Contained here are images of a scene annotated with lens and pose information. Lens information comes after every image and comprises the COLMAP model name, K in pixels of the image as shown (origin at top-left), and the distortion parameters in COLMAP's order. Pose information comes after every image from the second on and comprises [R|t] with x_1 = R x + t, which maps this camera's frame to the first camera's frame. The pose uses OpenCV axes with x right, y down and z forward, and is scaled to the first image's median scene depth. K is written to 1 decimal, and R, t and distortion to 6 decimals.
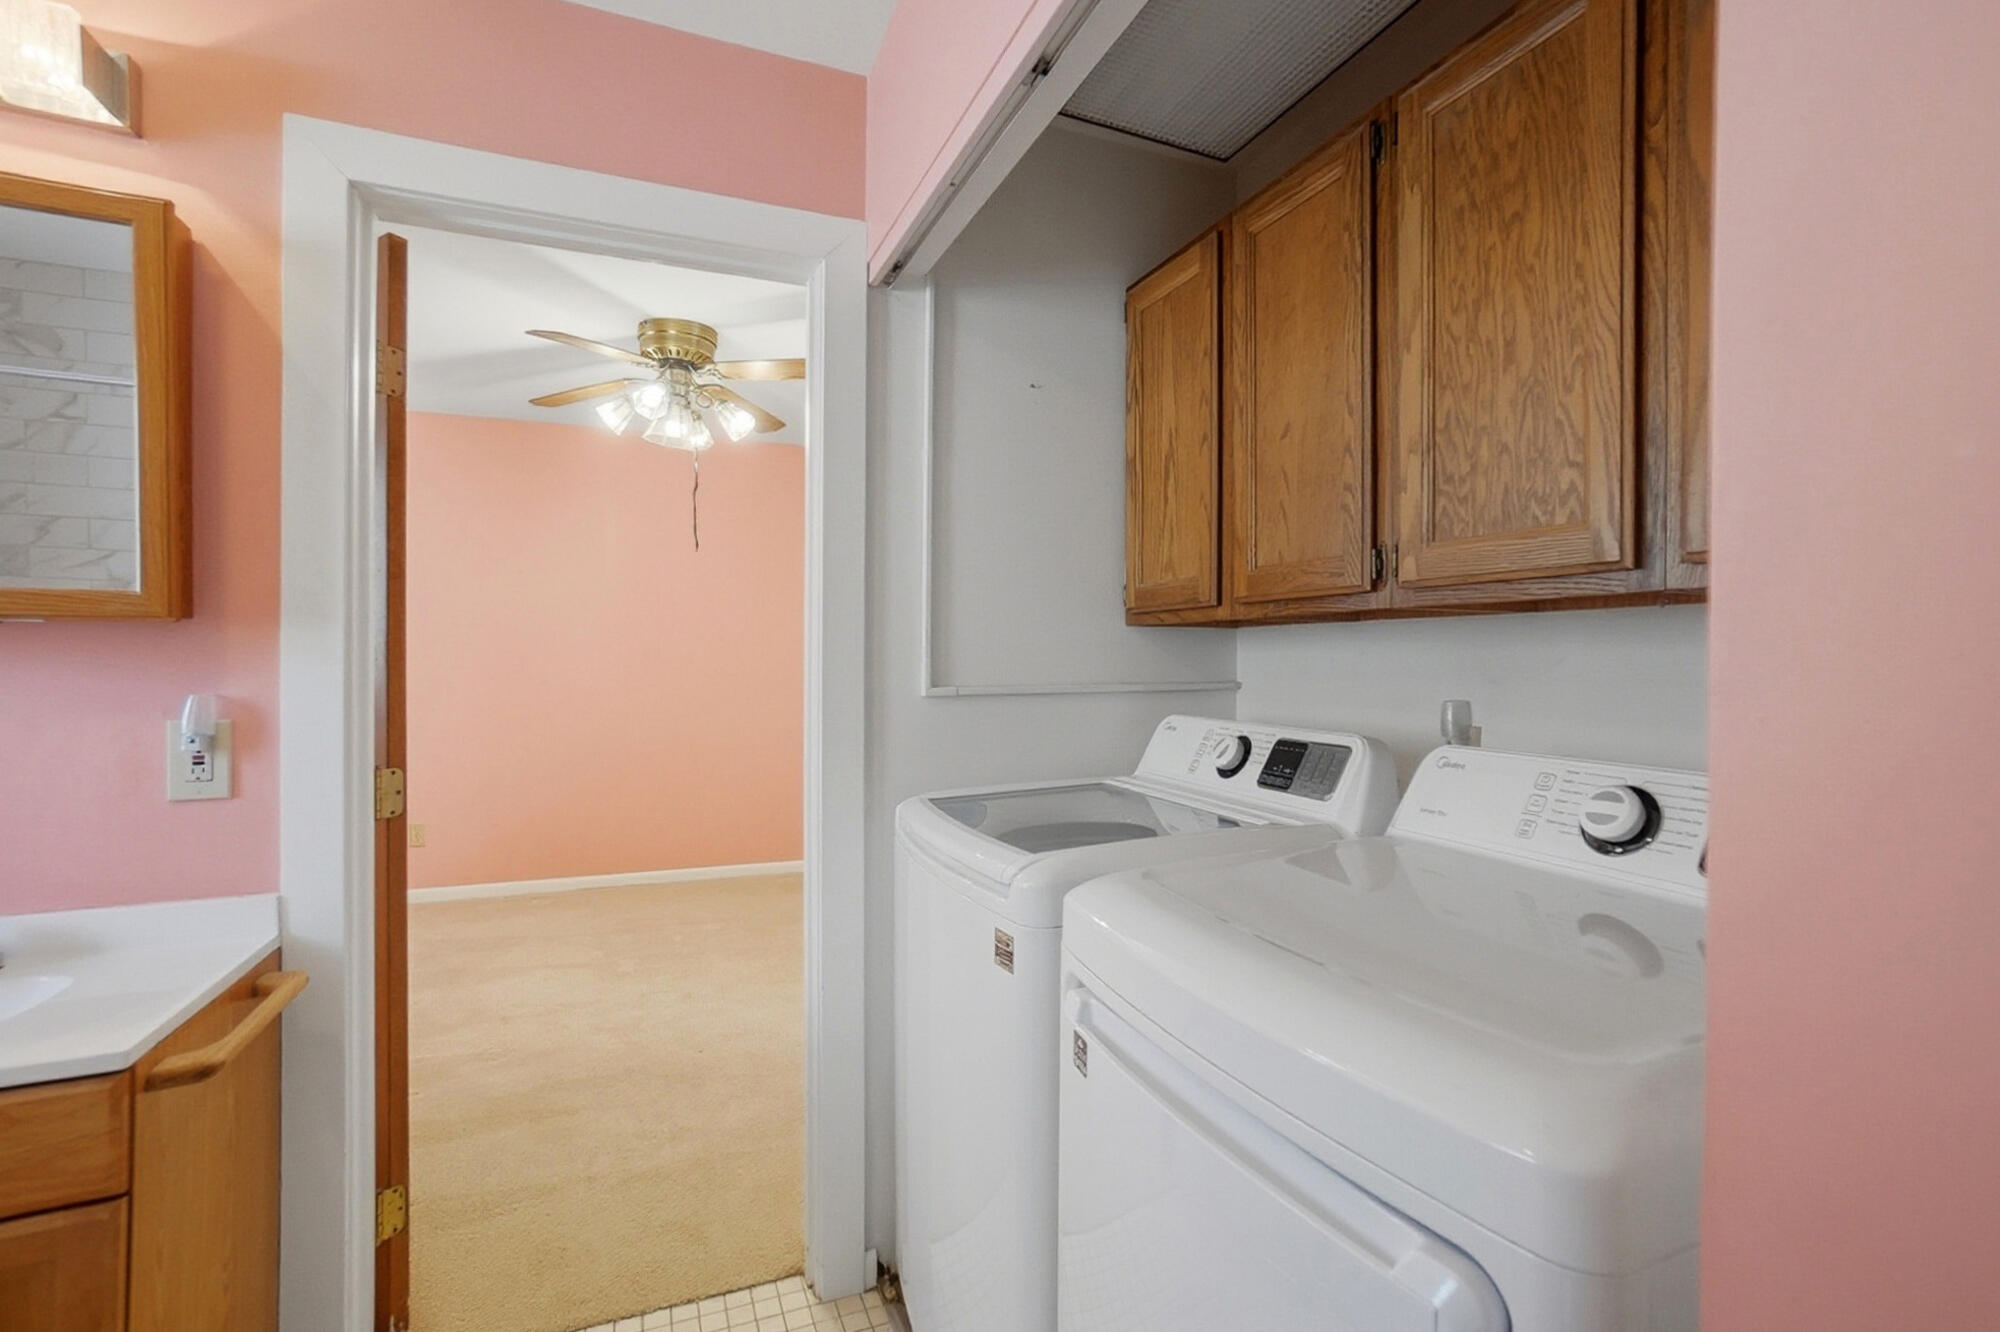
lens RADIAL K [[899.9, 0, 998.3], [0, 899.9, 661.8], [0, 0, 1]] dist [-0.011959, 0.003640]
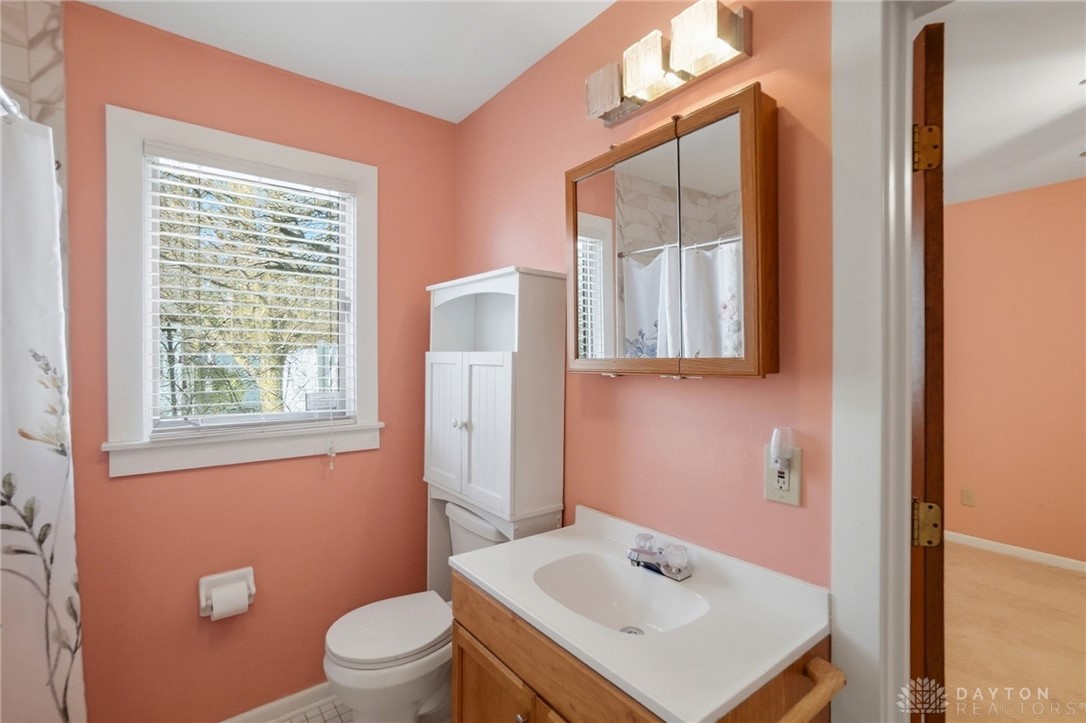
lens RADIAL K [[488.7, 0, 537.3], [0, 488.7, 360.3], [0, 0, 1]] dist [-0.011959, 0.003640]
pose [[0.257960, 0.005282, -0.966141, -0.250033], [0.003729, 0.999972, 0.006463, -0.075785], [0.966148, -0.005270, 0.257934, 0.426103]]
